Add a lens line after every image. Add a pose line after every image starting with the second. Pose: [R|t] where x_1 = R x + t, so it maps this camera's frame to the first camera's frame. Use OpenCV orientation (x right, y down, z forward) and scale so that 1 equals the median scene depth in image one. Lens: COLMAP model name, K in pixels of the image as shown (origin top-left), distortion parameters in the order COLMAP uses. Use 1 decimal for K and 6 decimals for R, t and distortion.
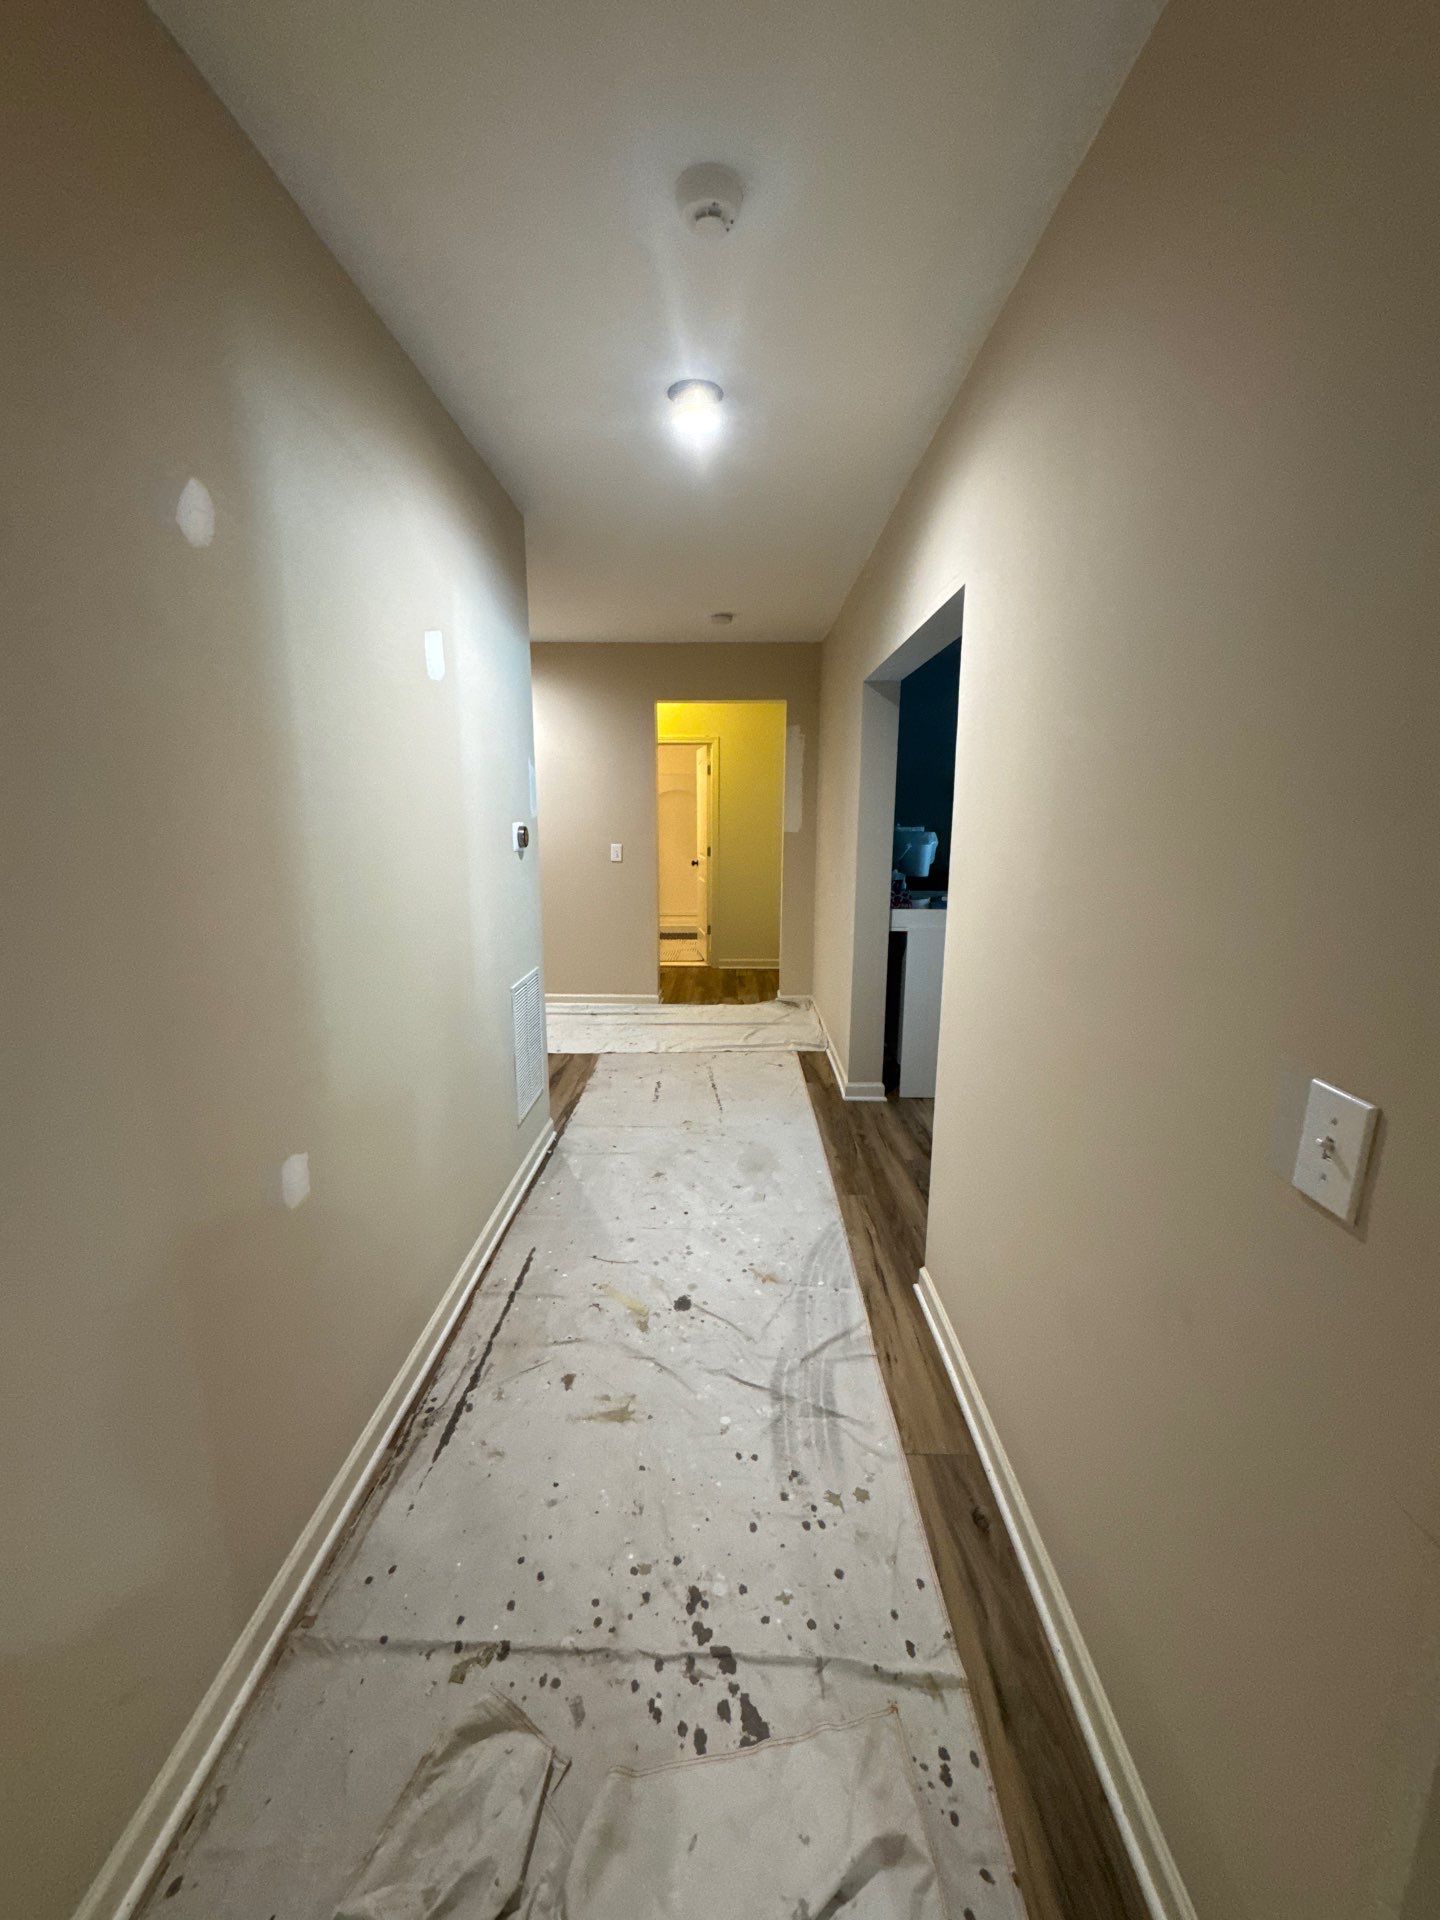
lens RADIAL K [[761.8, 0, 720.0], [0, 761.8, 960.0], [0, 0, 1]] dist [0.000760, 0.000120]
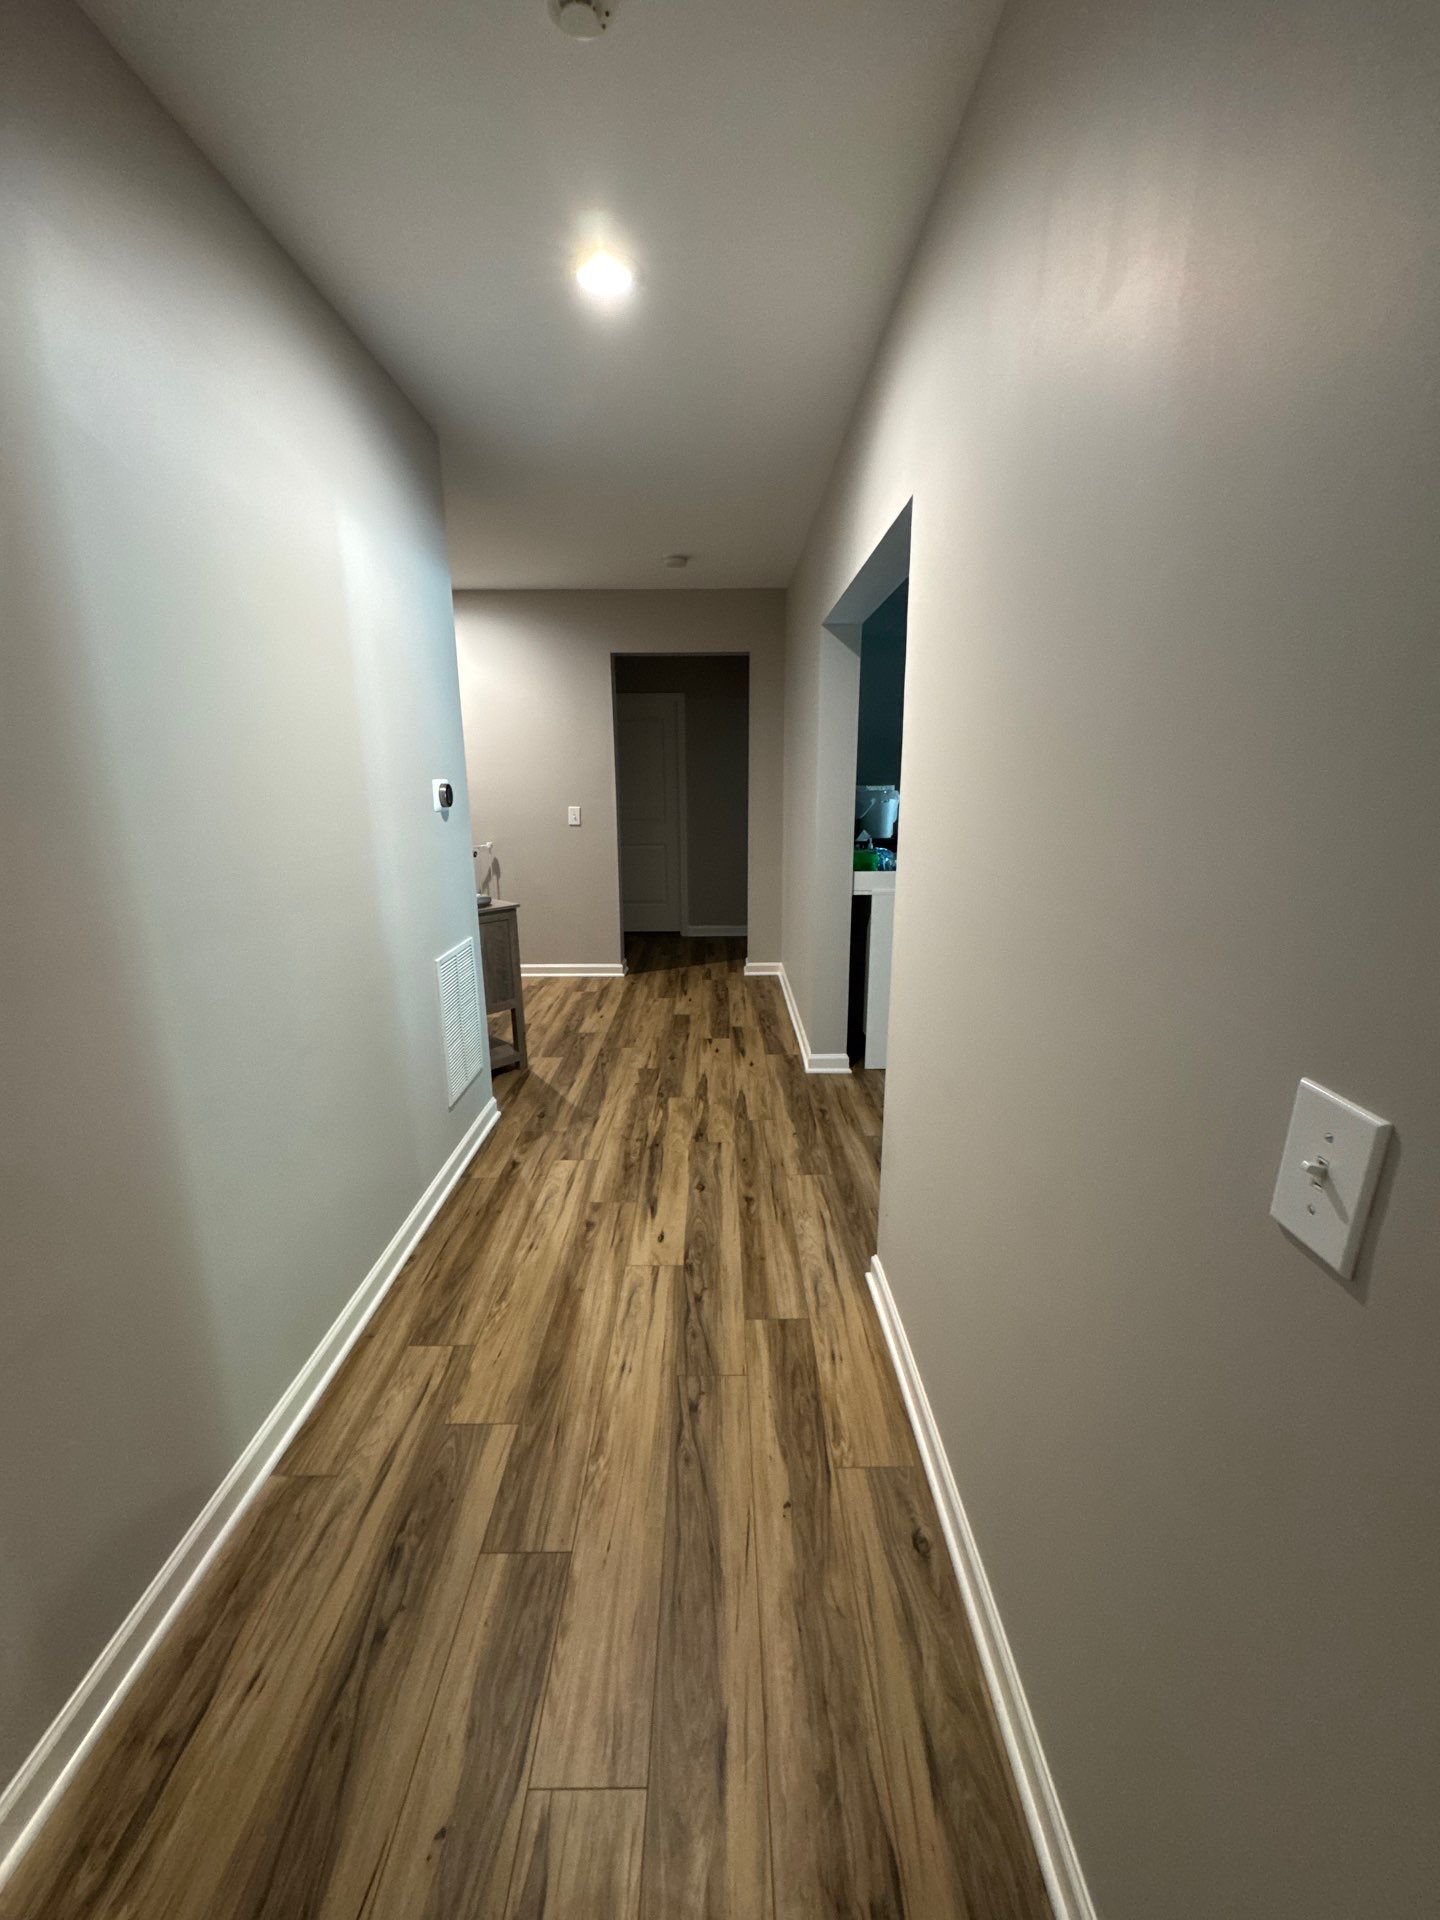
lens RADIAL K [[761.8, 0, 720.0], [0, 761.8, 960.0], [0, 0, 1]] dist [0.000760, 0.000120]
pose [[0.999773, -0.012576, 0.017184, 0.063382], [0.011820, 0.998986, 0.043443, -0.000091], [-0.017713, -0.043230, 0.998908, 0.086070]]
